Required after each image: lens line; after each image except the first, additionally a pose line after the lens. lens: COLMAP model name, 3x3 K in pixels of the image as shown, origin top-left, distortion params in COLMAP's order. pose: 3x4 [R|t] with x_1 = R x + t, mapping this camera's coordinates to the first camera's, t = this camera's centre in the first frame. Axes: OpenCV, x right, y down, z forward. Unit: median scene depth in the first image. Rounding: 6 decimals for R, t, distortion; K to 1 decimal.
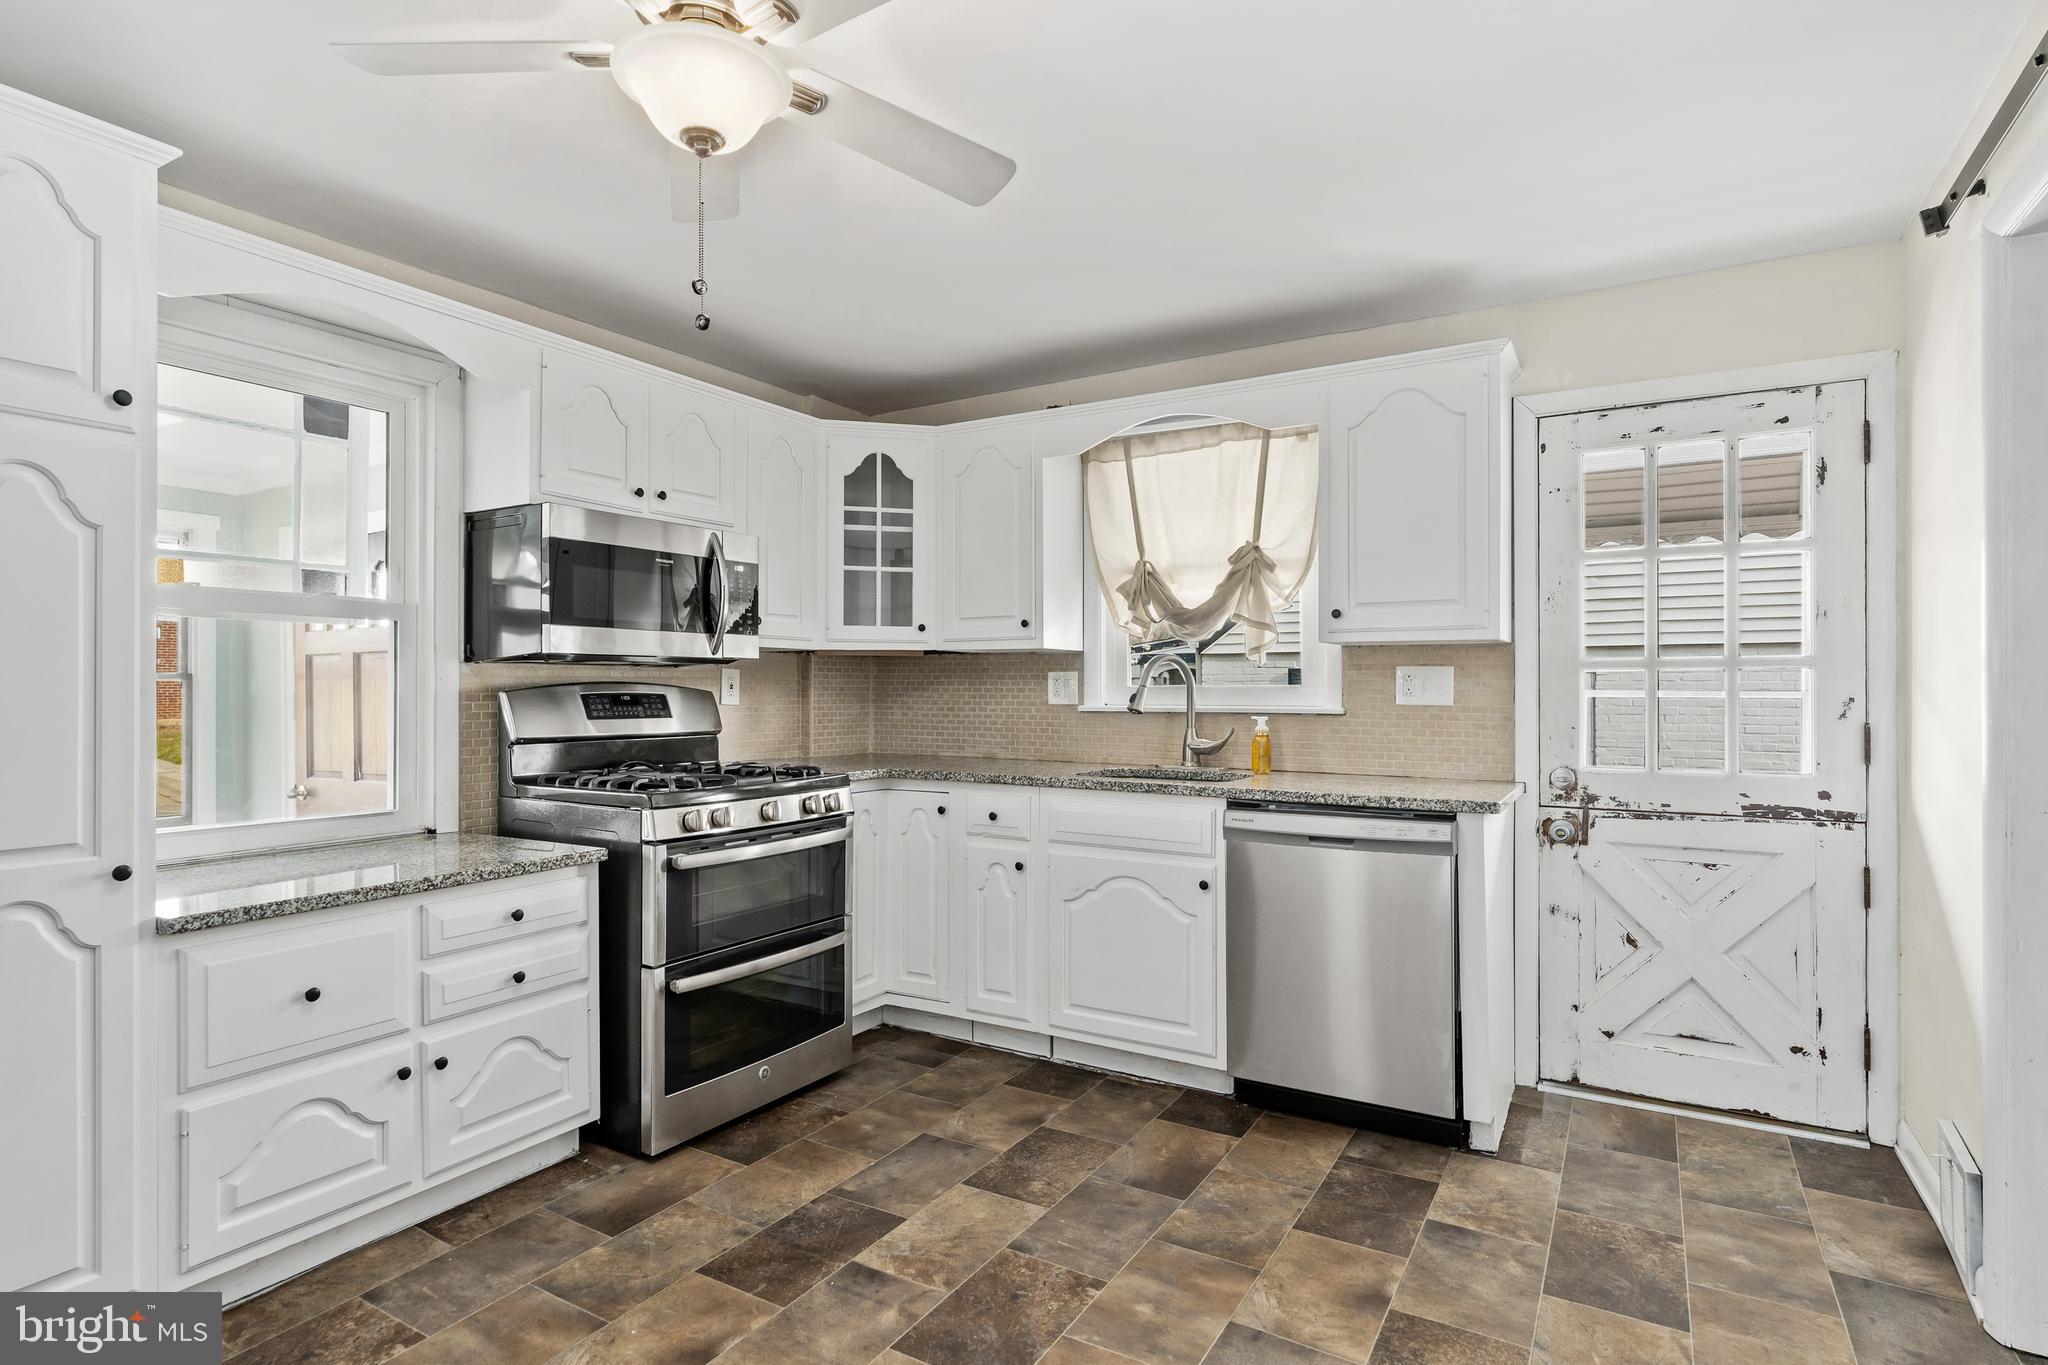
lens RADIAL K [[1044.8, 0, 1013.4], [0, 1044.8, 686.4], [0, 0, 1]] dist [-0.005861, 0.004505]
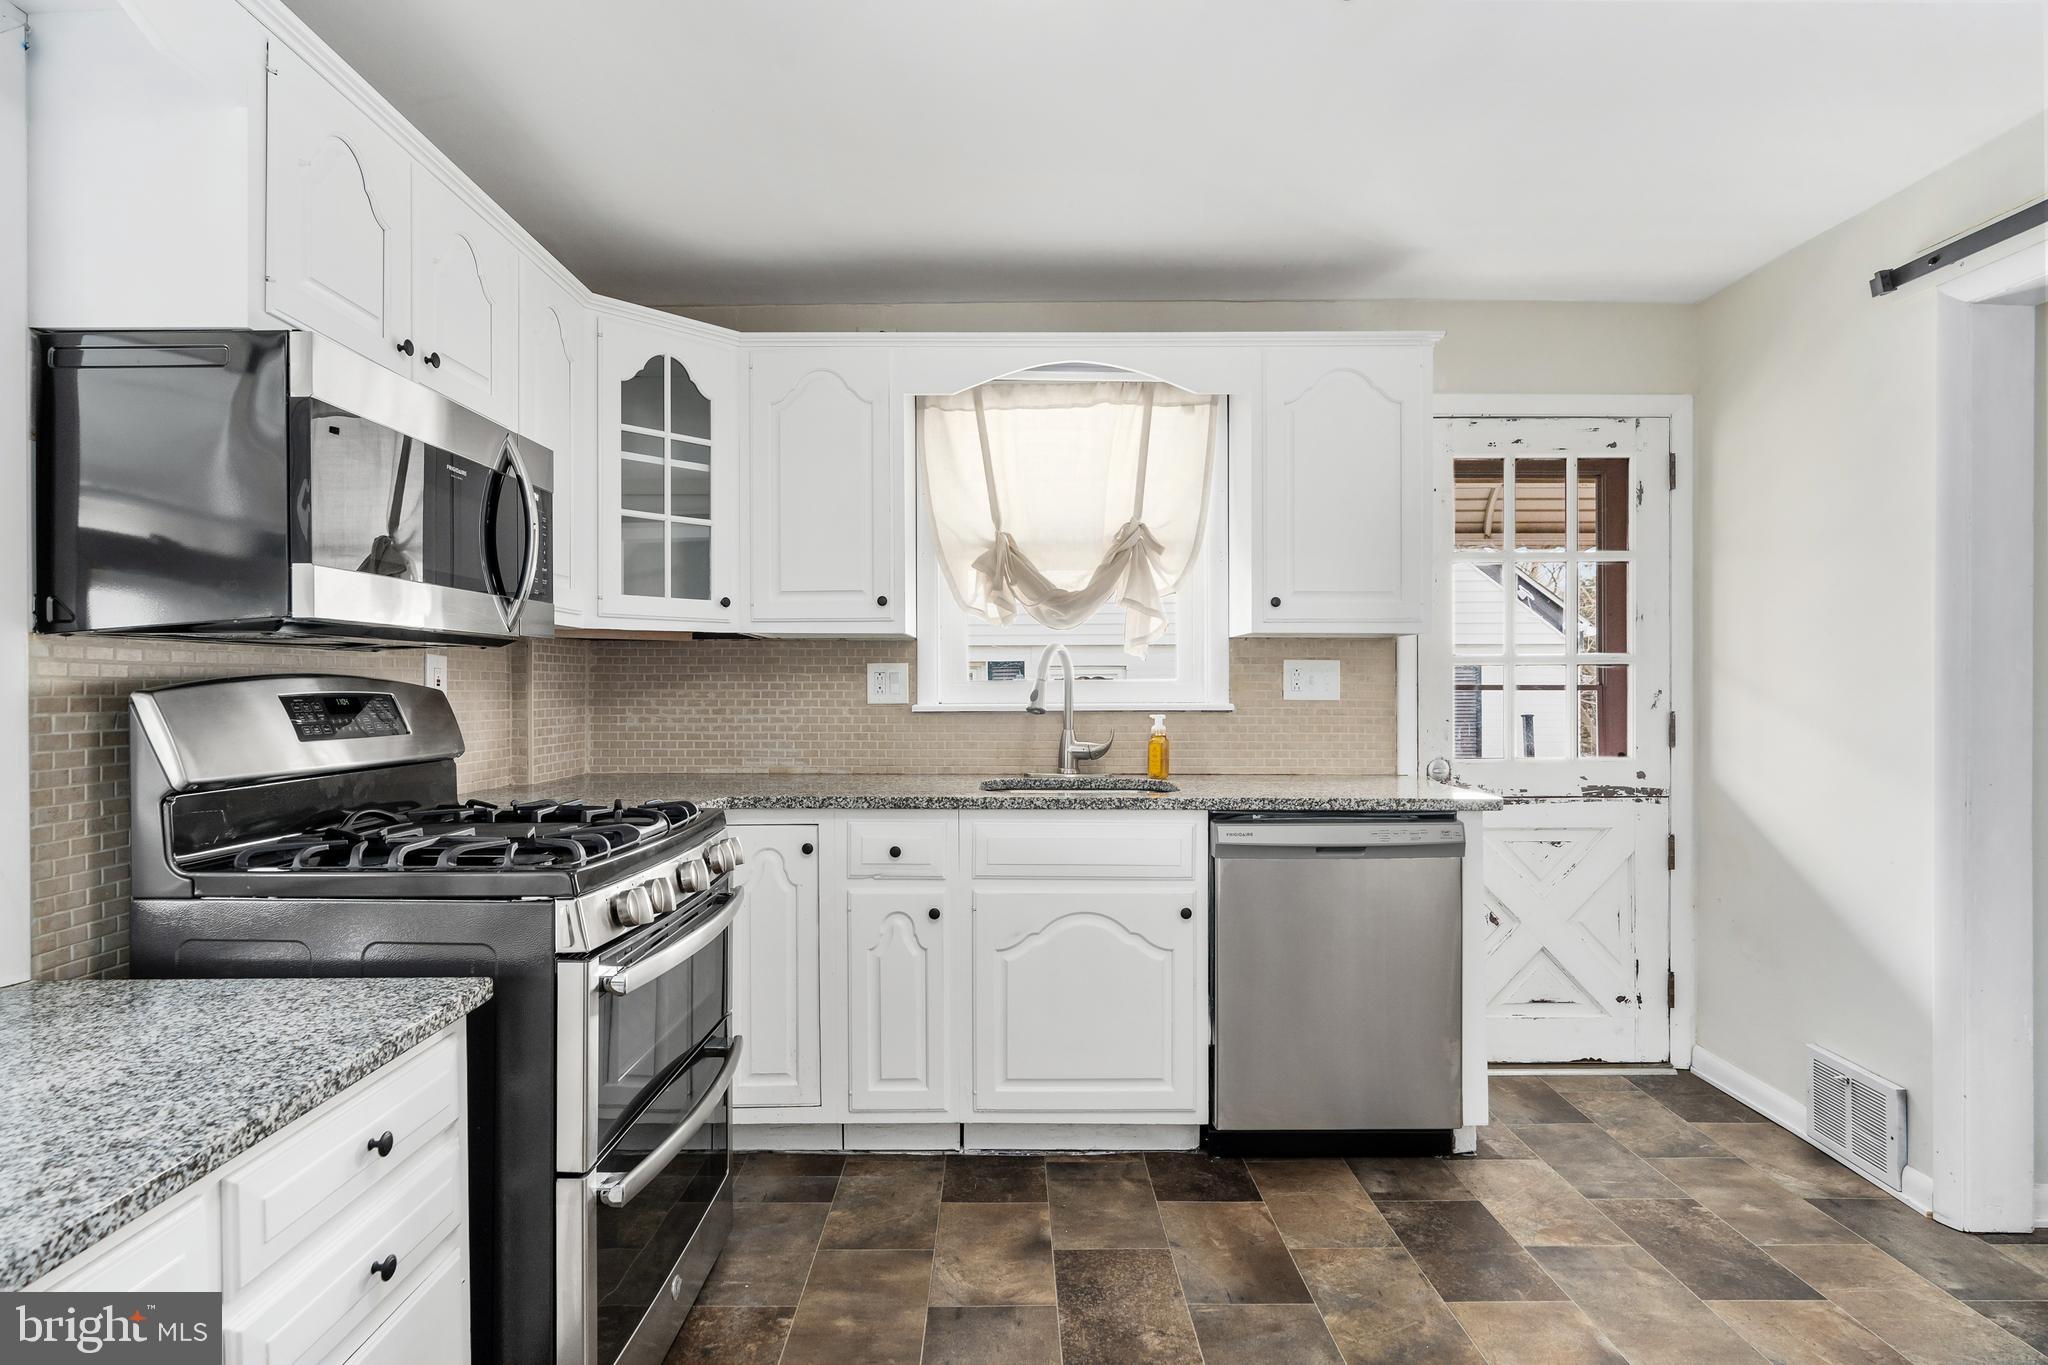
lens RADIAL K [[1044.8, 0, 1004.8], [0, 1044.8, 684.8], [0, 0, 1]] dist [-0.005861, 0.004505]
pose [[0.858712, -0.003067, 0.512449, -0.375808], [0.001593, 0.999993, 0.003315, 0.000033], [-0.512456, -0.002030, 0.858711, 0.335263]]
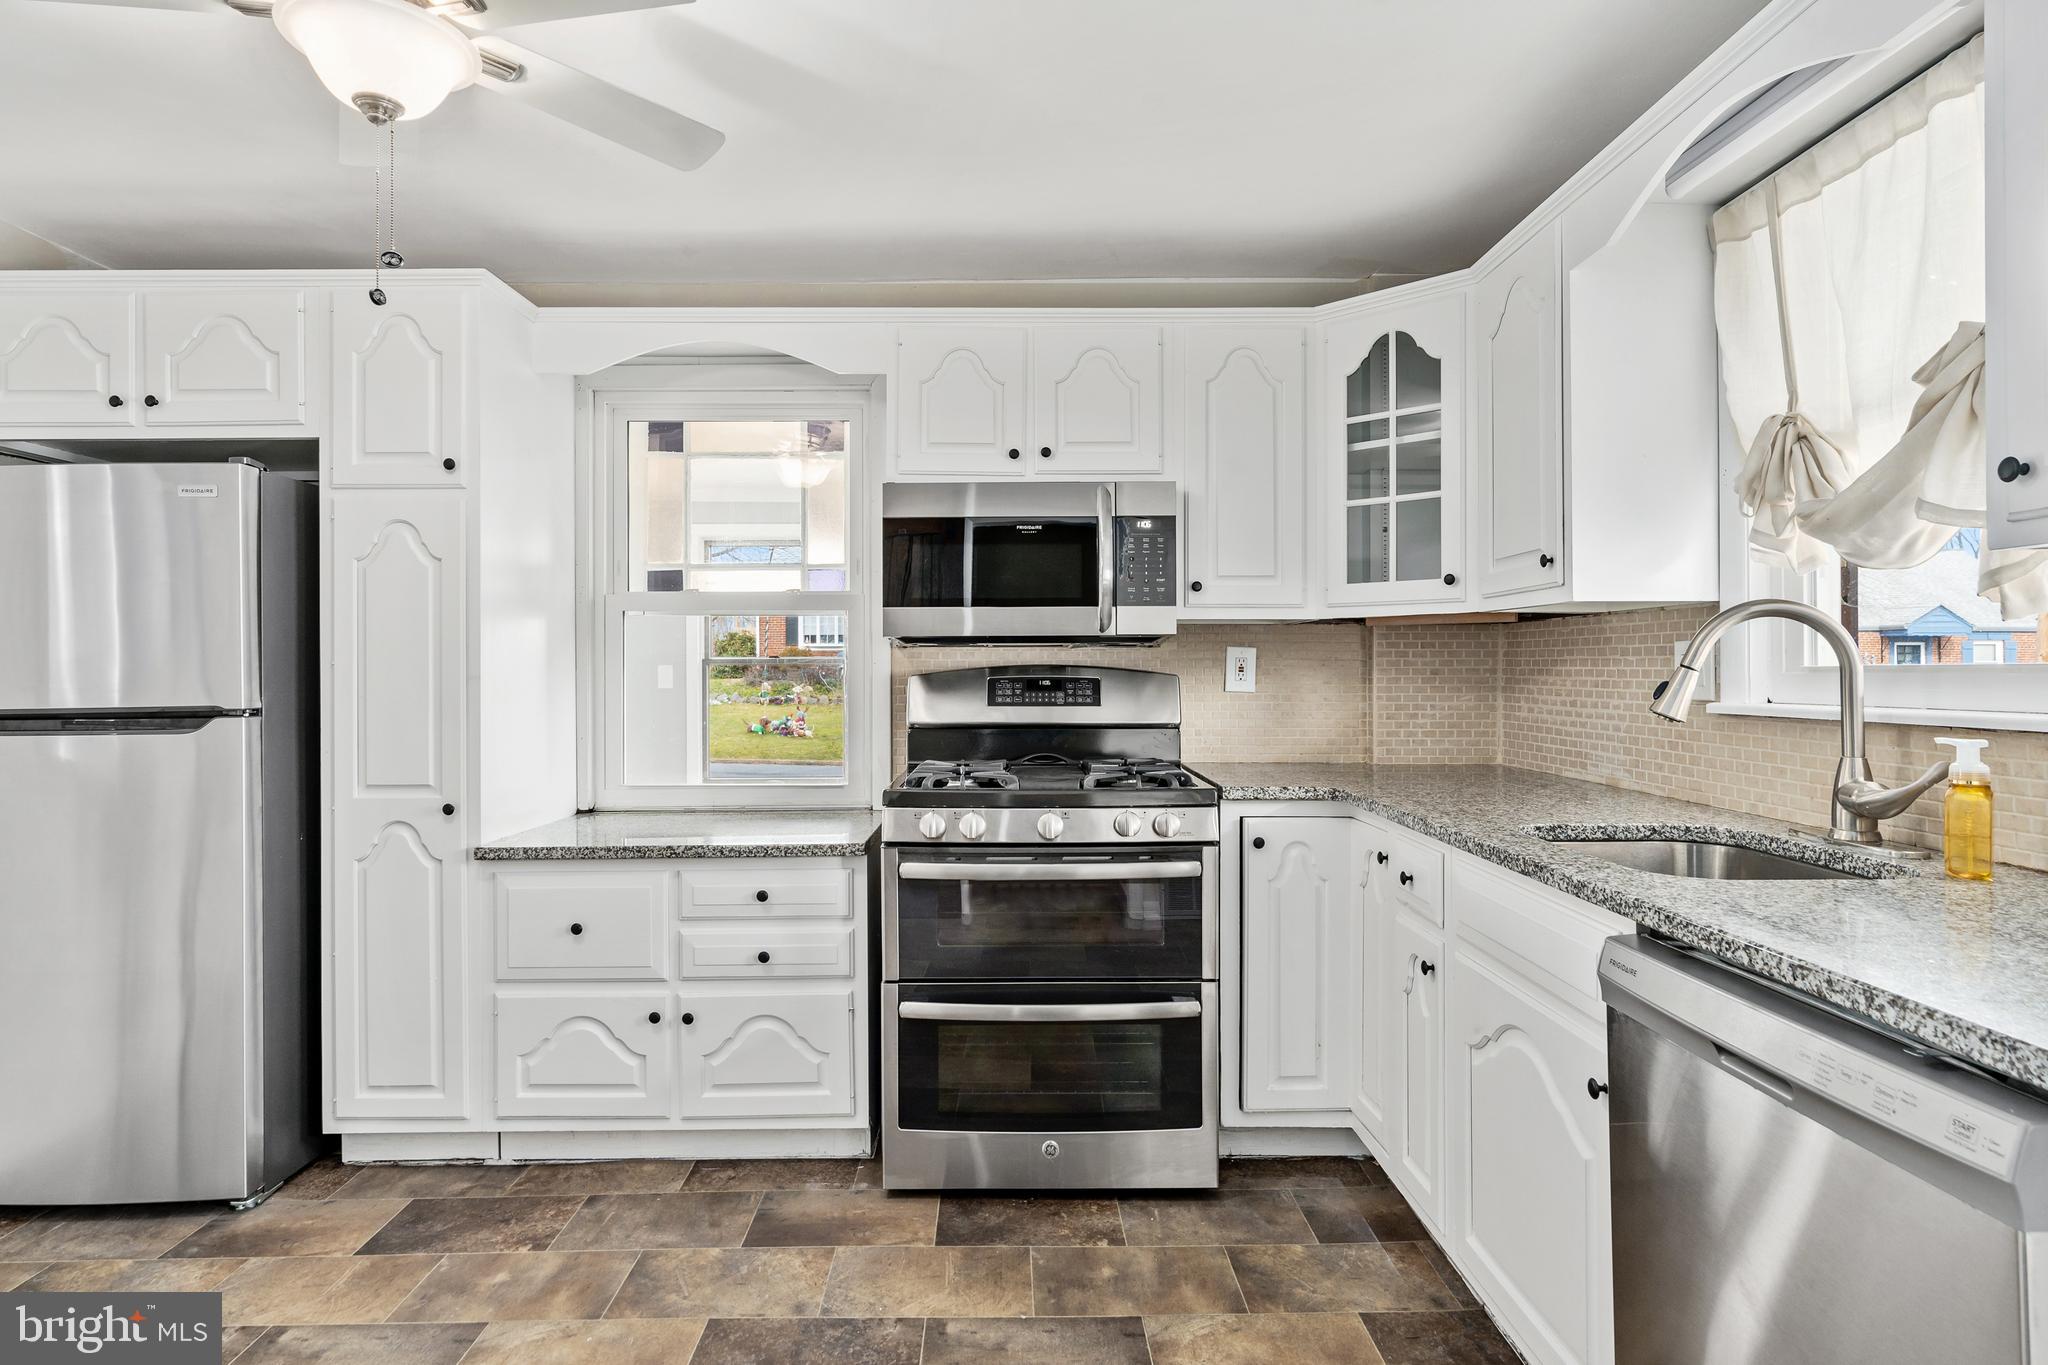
lens RADIAL K [[1118.2, 0, 1026.5], [0, 1118.2, 666.8], [0, 0, 1]] dist [-0.001524, 0.000328]
pose [[0.531170, -0.005147, -0.847249, 0.466236], [0.005363, 0.999982, -0.002713, -0.000534], [0.847248, -0.003103, 0.531188, 0.504581]]
